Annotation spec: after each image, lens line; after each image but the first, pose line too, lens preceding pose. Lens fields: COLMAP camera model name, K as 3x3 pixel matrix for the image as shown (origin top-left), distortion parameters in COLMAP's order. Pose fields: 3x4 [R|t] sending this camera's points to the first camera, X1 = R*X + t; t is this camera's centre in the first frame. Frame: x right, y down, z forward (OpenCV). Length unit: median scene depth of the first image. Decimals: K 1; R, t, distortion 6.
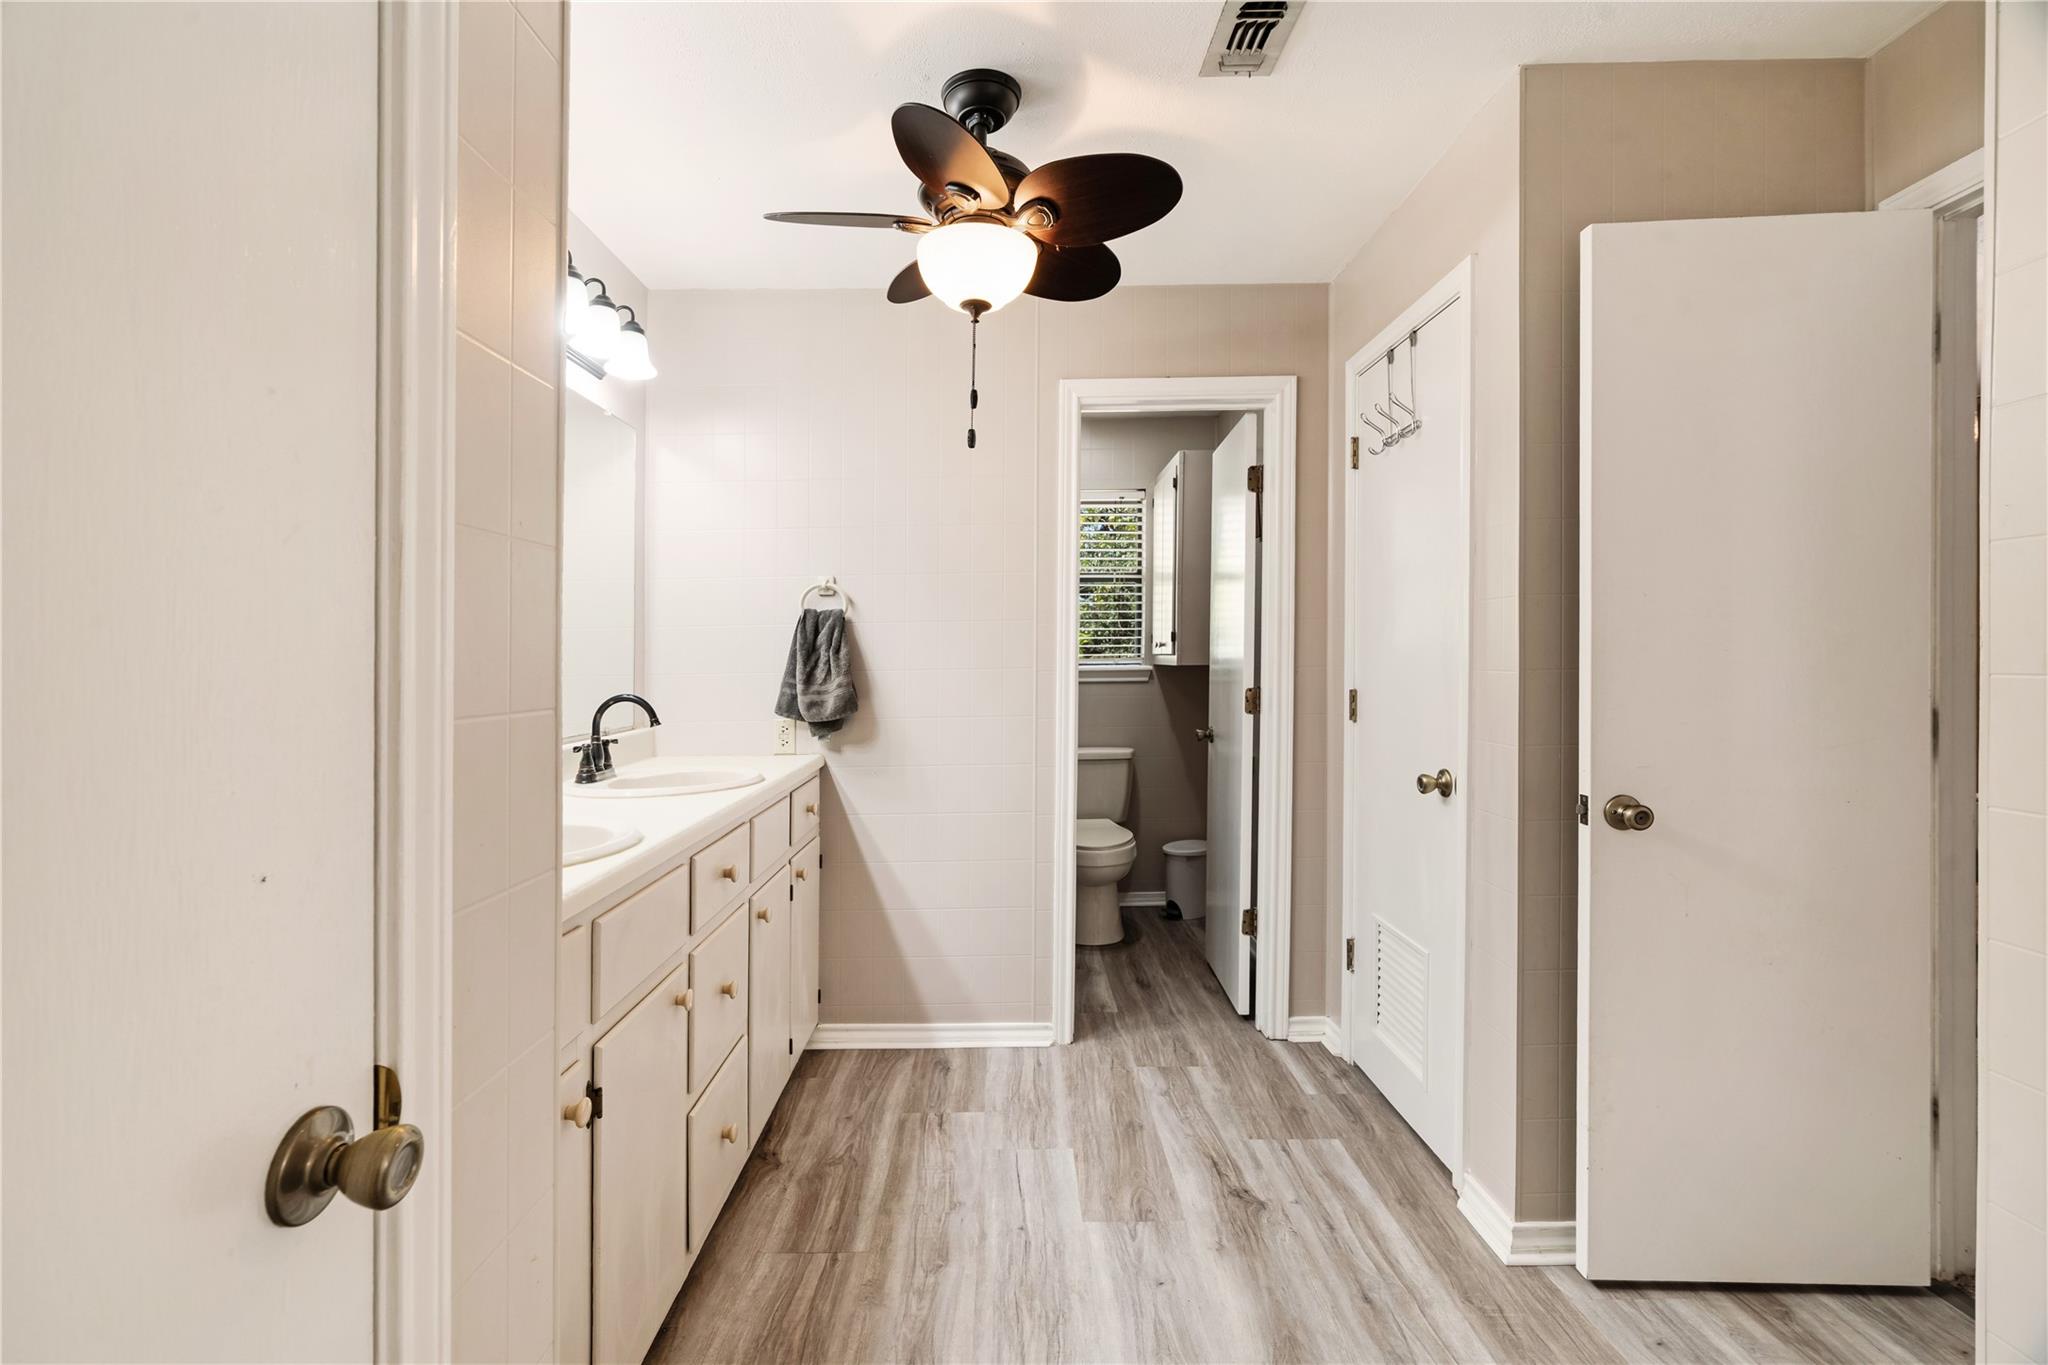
lens RADIAL K [[929.8, 0, 1012.3], [0, 929.8, 666.8], [0, 0, 1]] dist [0.011687, 0.002458]
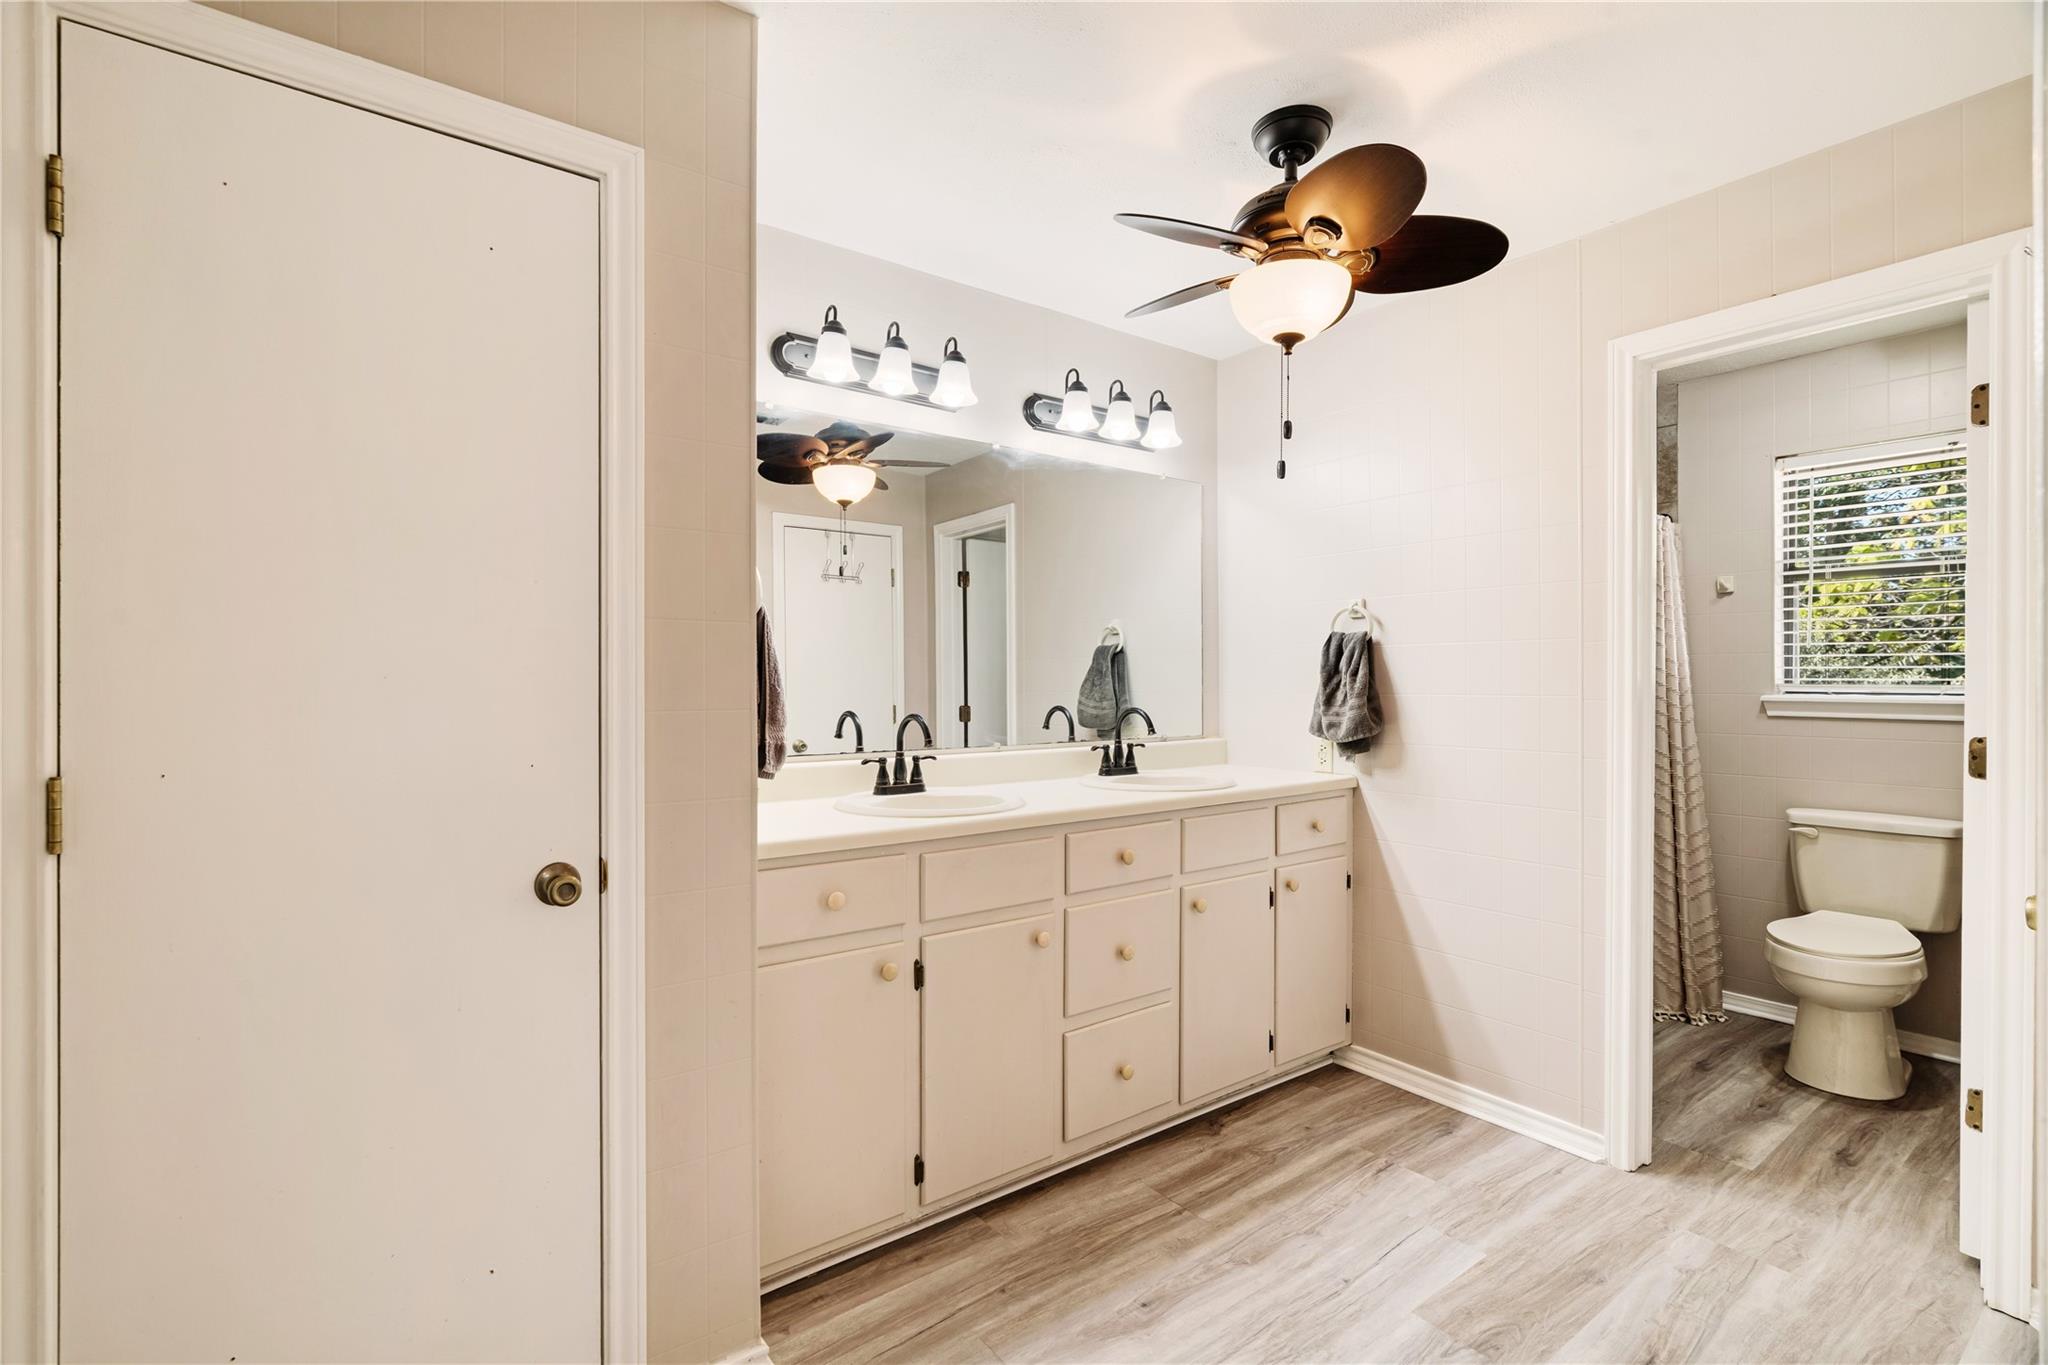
lens RADIAL K [[929.8, 0, 1006.3], [0, 929.8, 674.4], [0, 0, 1]] dist [0.011687, 0.002458]
pose [[0.603052, 0.008980, -0.797651, 0.423669], [-0.015394, 0.999881, -0.000382, -0.010793], [0.797553, 0.012510, 0.603119, 0.103252]]
